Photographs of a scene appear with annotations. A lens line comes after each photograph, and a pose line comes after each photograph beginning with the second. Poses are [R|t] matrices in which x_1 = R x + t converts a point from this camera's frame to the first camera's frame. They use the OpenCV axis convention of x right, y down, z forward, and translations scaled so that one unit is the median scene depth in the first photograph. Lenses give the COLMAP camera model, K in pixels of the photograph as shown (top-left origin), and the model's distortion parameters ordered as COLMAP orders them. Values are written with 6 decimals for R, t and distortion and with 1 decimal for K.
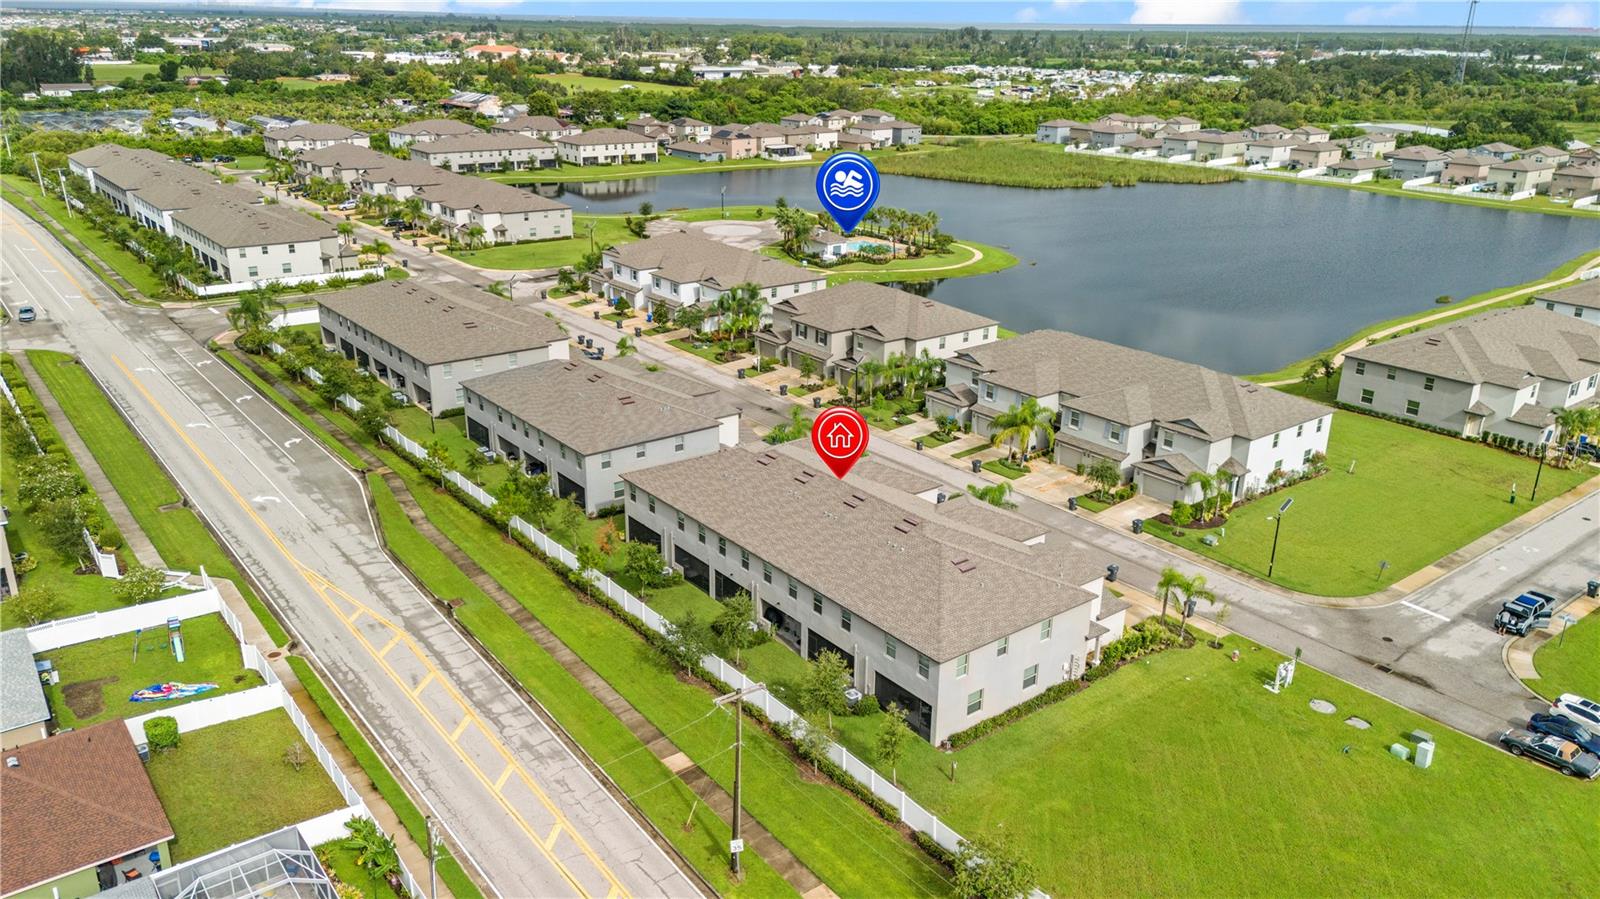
lens RADIAL K [[1168.3, 0, 800.0], [0, 1168.3, 449.5], [0, 0, 1]] dist [0.036770, 0.000204]
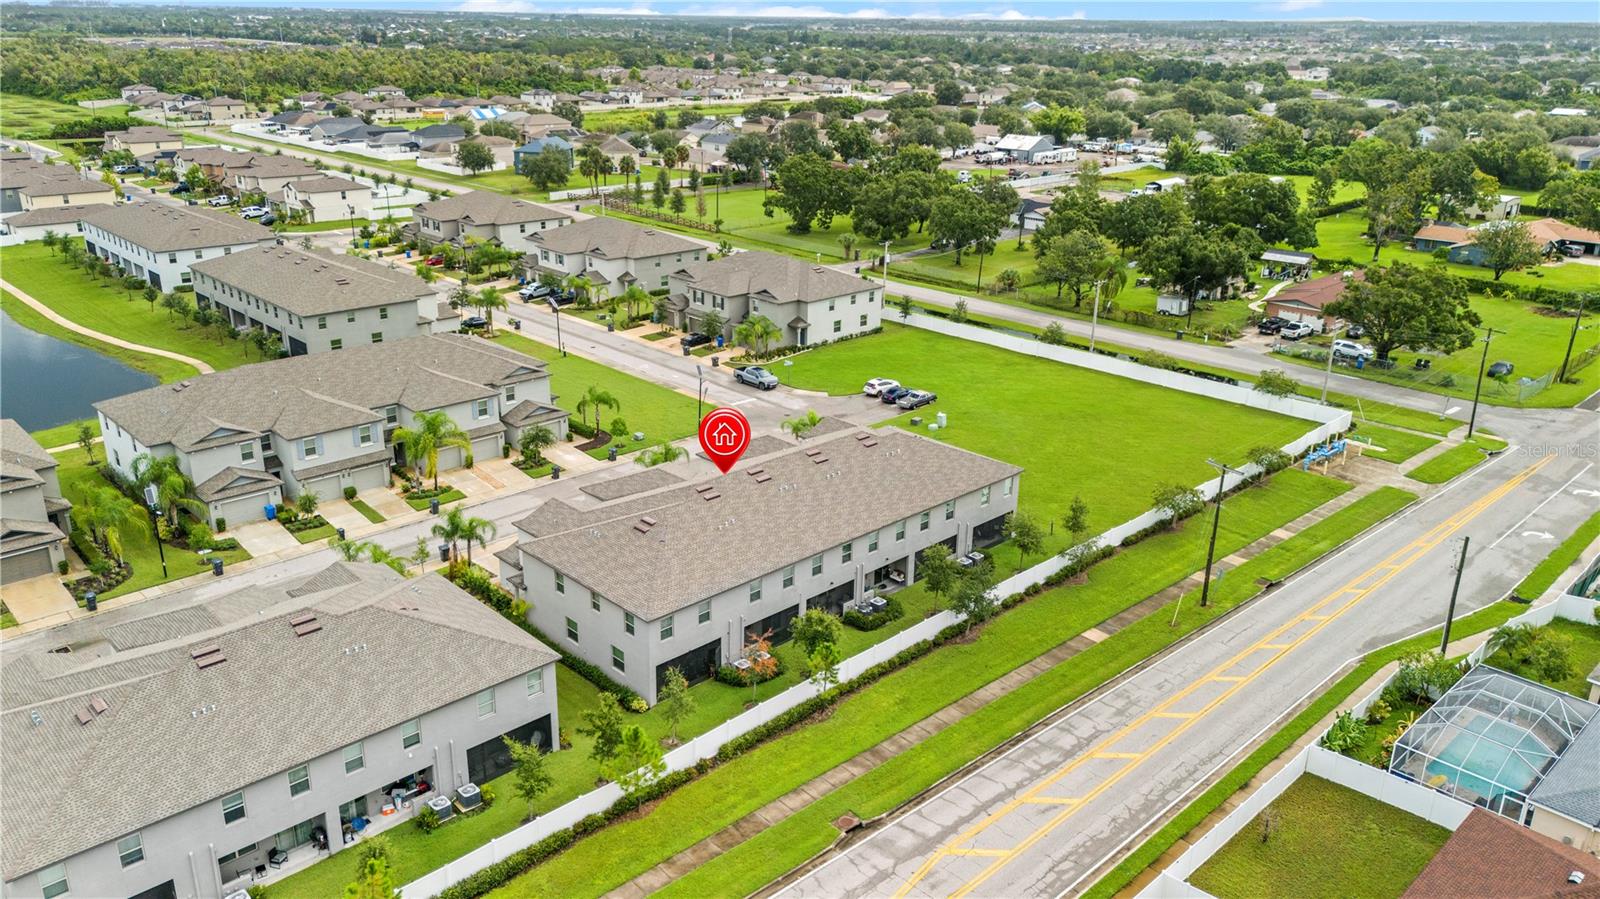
lens RADIAL K [[1168.3, 0, 800.0], [0, 1168.3, 449.5], [0, 0, 1]] dist [0.036770, 0.000204]
pose [[-0.094939, -0.356043, 0.929634, -0.851774], [0.325624, 0.871373, 0.366984, -0.323700], [-0.940721, 0.337553, 0.033209, 0.919805]]
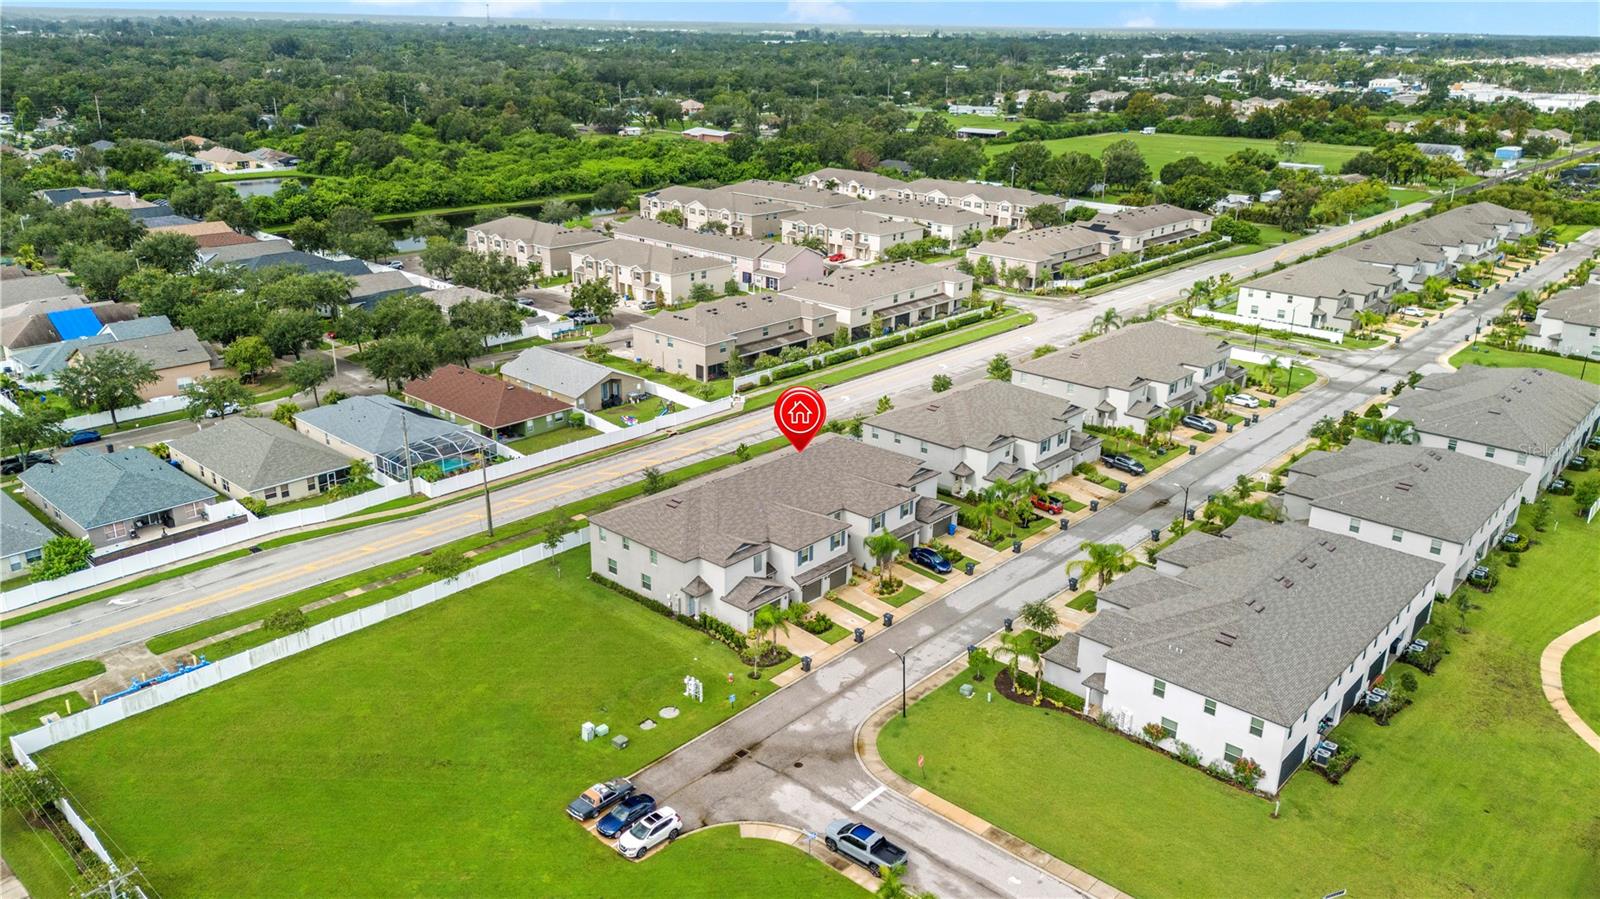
lens RADIAL K [[1168.3, 0, 800.0], [0, 1168.3, 449.5], [0, 0, 1]] dist [0.036770, 0.000204]
pose [[0.171158, 0.325697, -0.929853, 1.337854], [-0.350334, 0.902218, 0.251532, -0.347140], [0.920854, 0.282707, 0.268525, 0.619506]]
